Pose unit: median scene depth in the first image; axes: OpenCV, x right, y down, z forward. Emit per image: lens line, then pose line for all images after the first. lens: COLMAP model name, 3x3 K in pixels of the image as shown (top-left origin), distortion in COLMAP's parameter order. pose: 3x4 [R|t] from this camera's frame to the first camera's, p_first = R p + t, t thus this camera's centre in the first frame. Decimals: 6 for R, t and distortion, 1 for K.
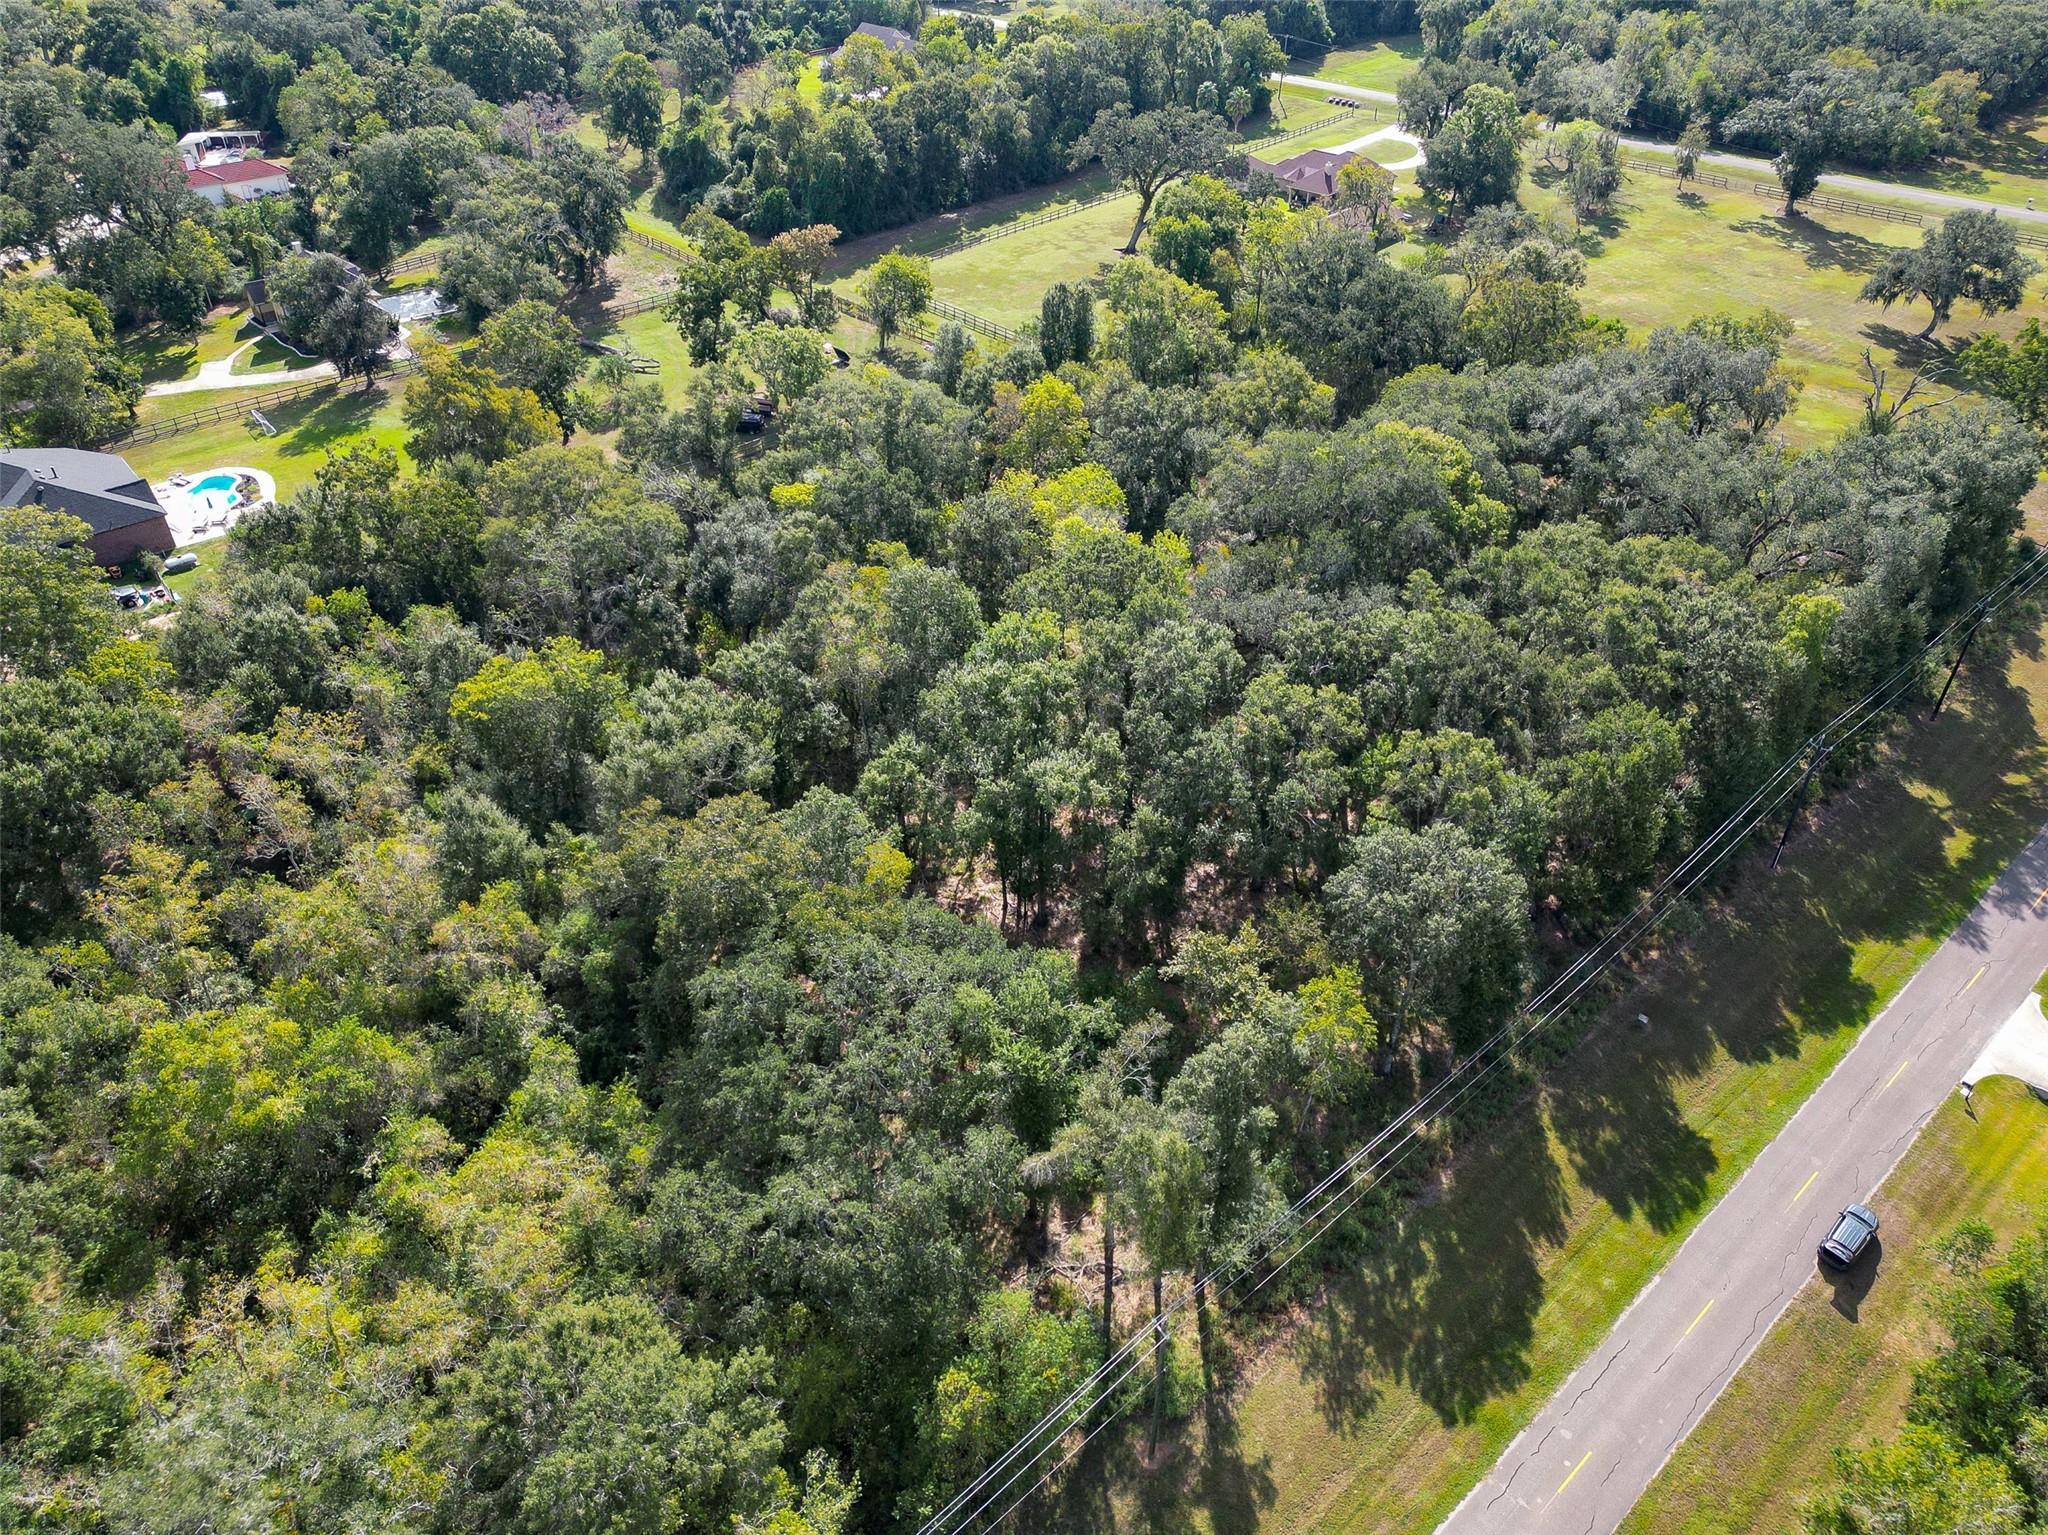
lens RADIAL K [[1429.9, 0, 1023.2], [0, 1429.9, 775.3], [0, 0, 1]] dist [0.079438, -0.079226]
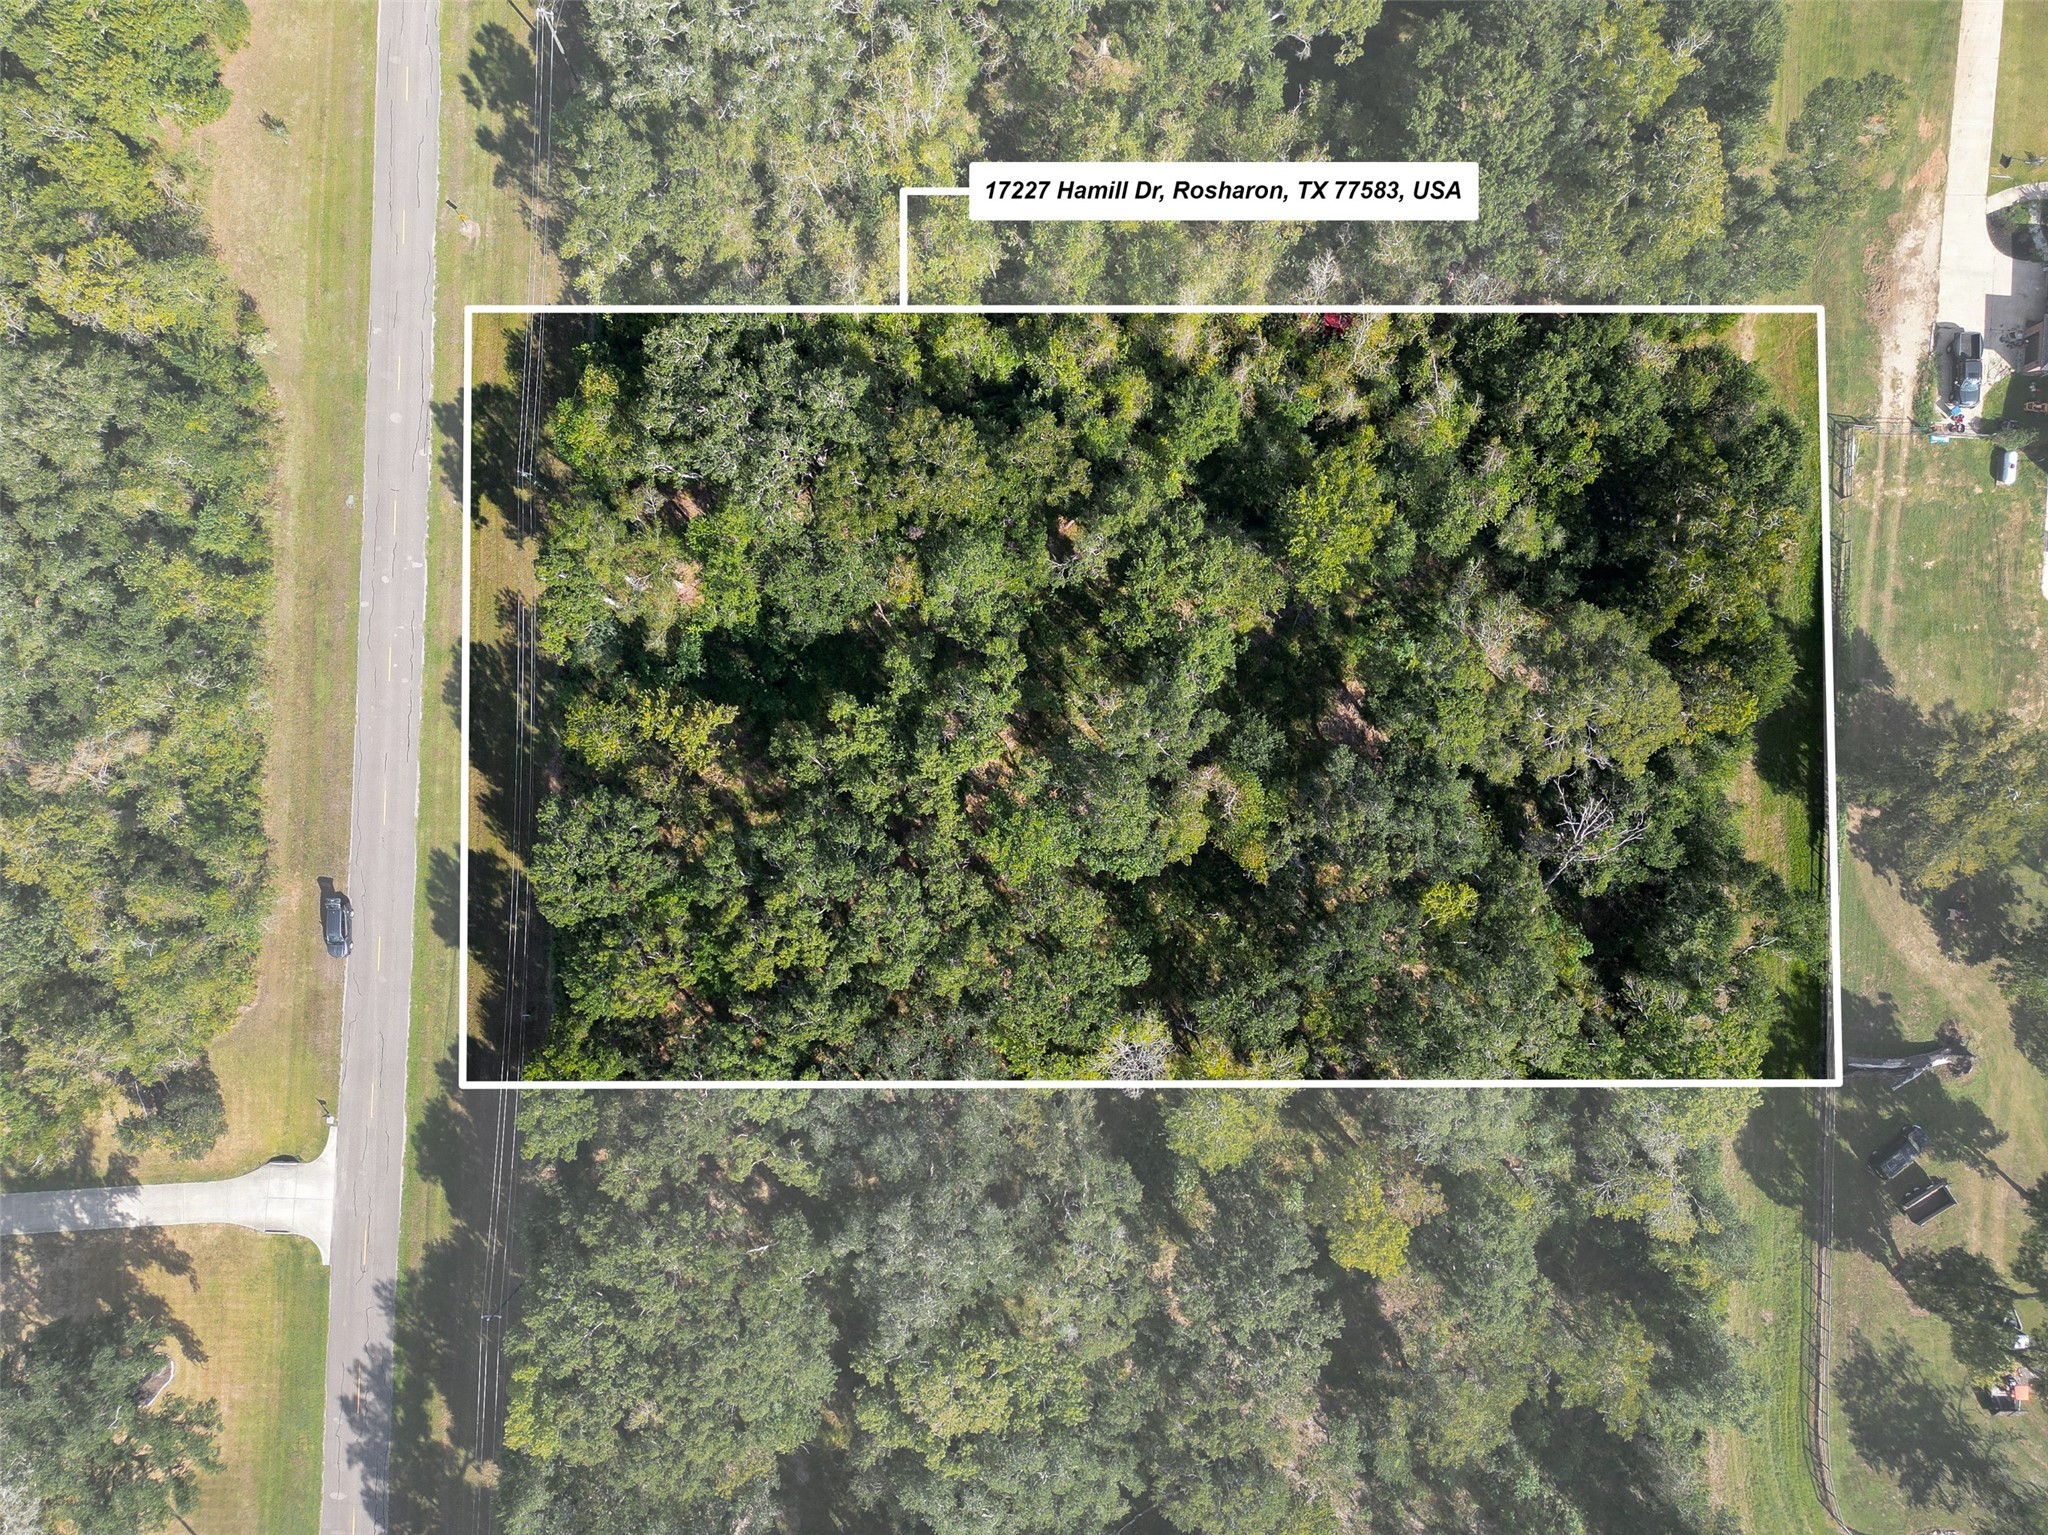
lens RADIAL K [[1429.9, 0, 1023.2], [0, 1429.9, 775.3], [0, 0, 1]] dist [0.079438, -0.079226]
pose [[-0.693557, 0.720245, -0.015020, -0.018522], [-0.445284, -0.412208, 0.794863, -0.857475], [0.566305, 0.557971, 0.606603, 0.291891]]
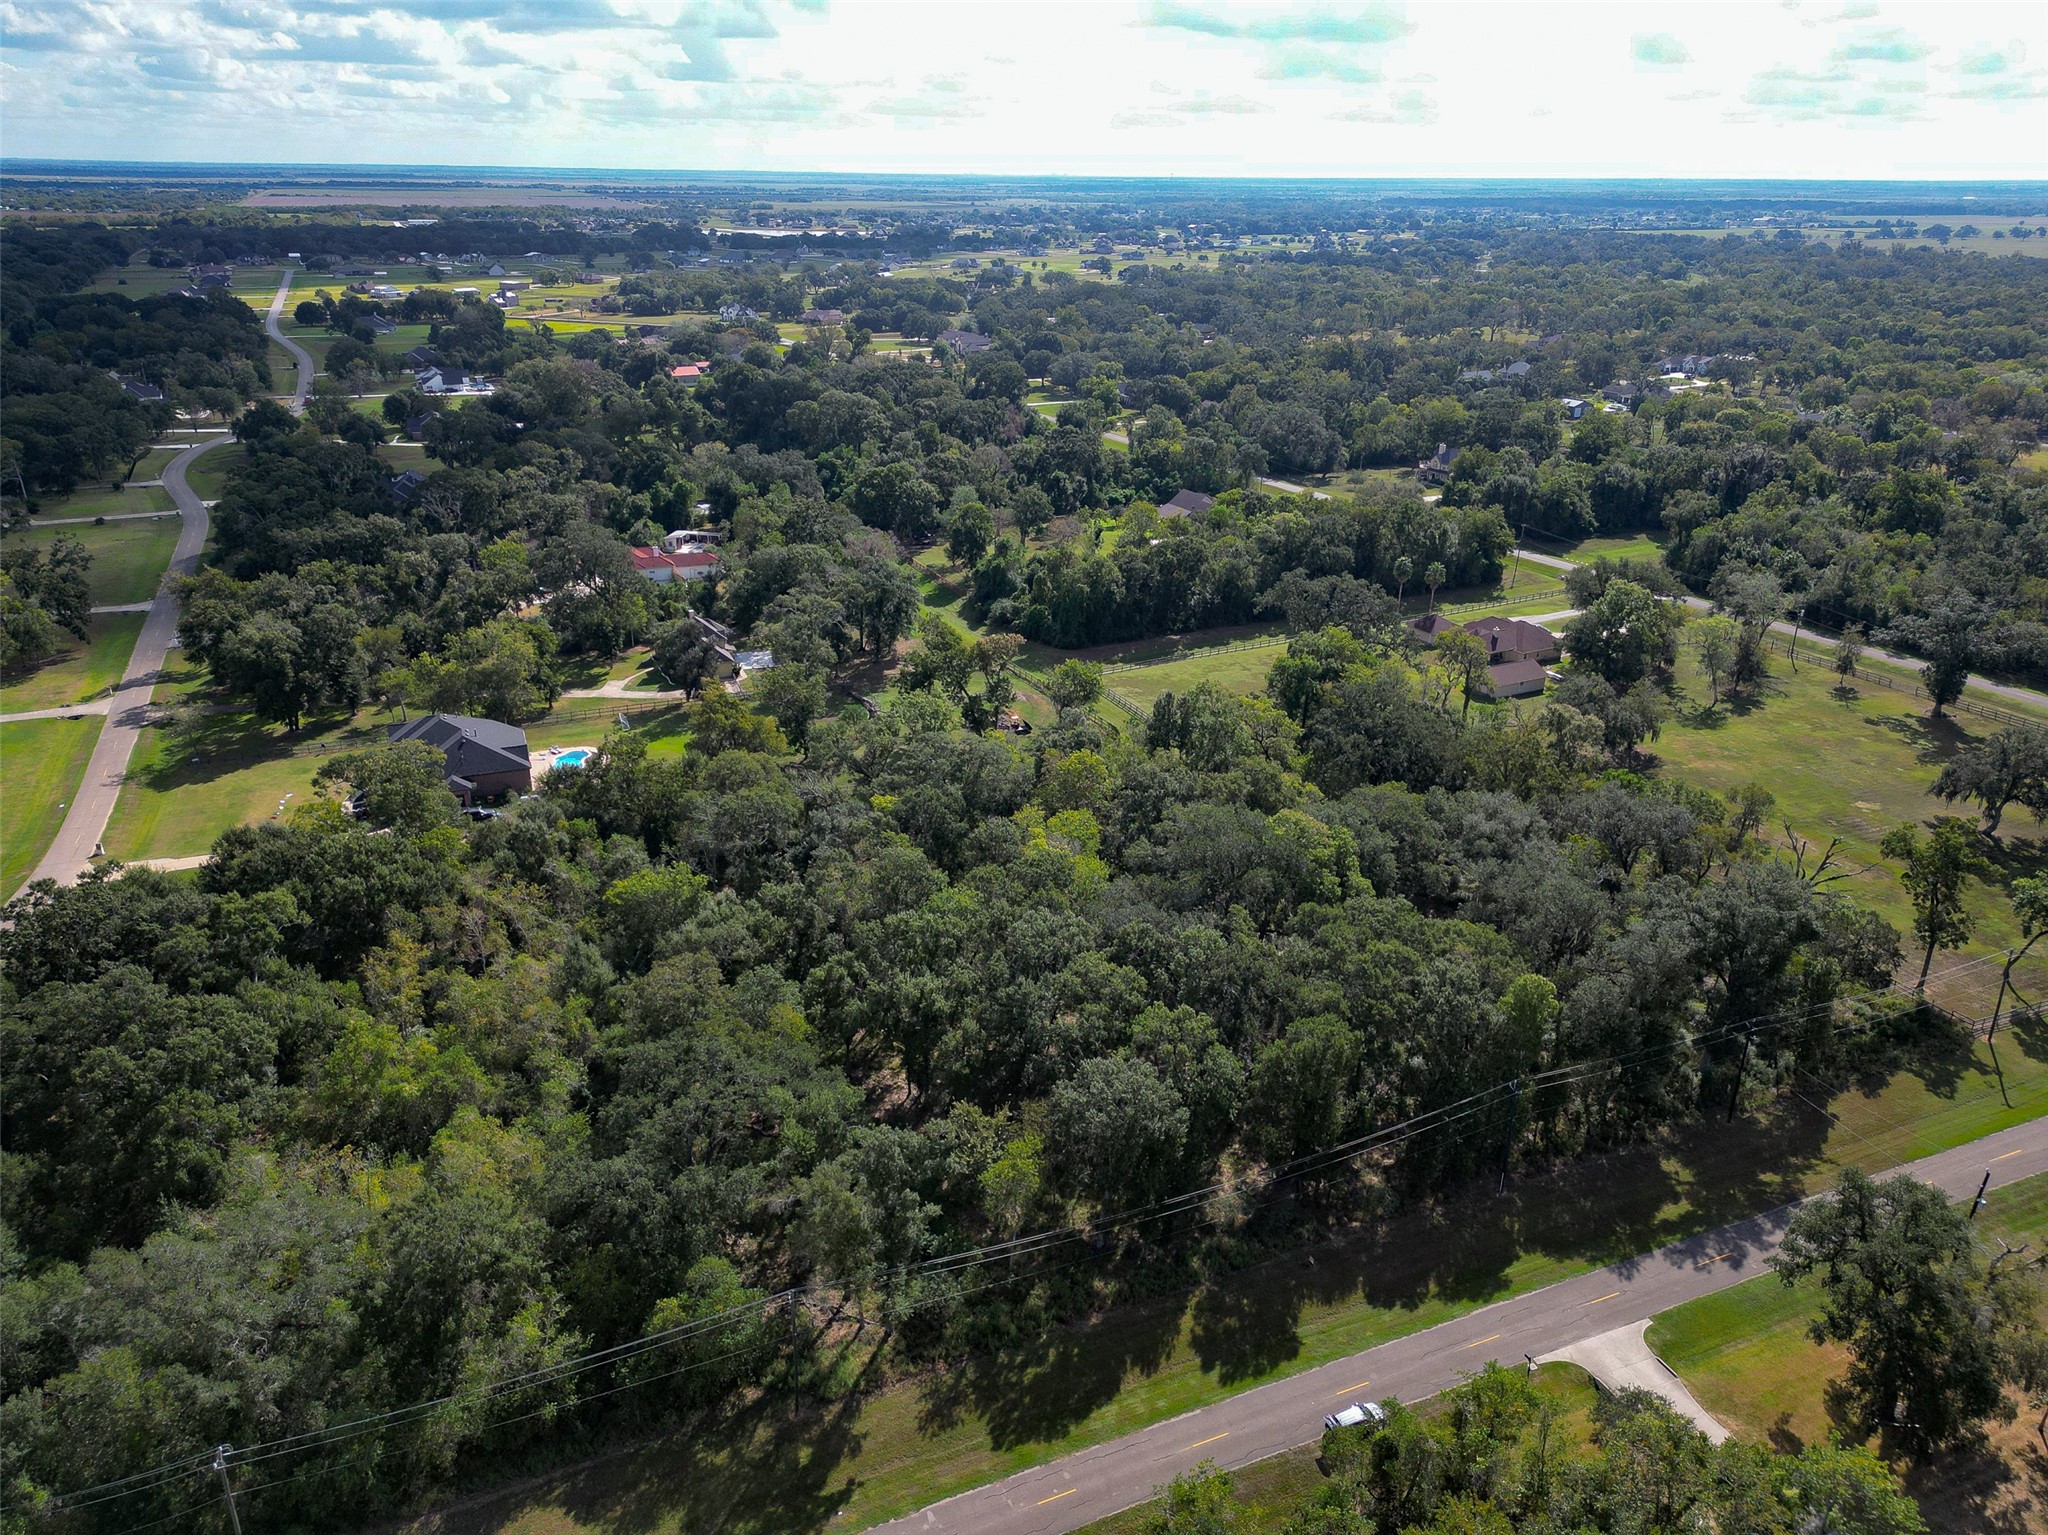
lens RADIAL K [[1429.9, 0, 1023.2], [0, 1429.9, 775.3], [0, 0, 1]] dist [0.079438, -0.079226]
pose [[0.947018, 0.130064, -0.293667, 0.442346], [-0.201812, 0.952265, -0.229048, 0.089750], [0.249858, 0.276178, 0.928061, -0.346595]]
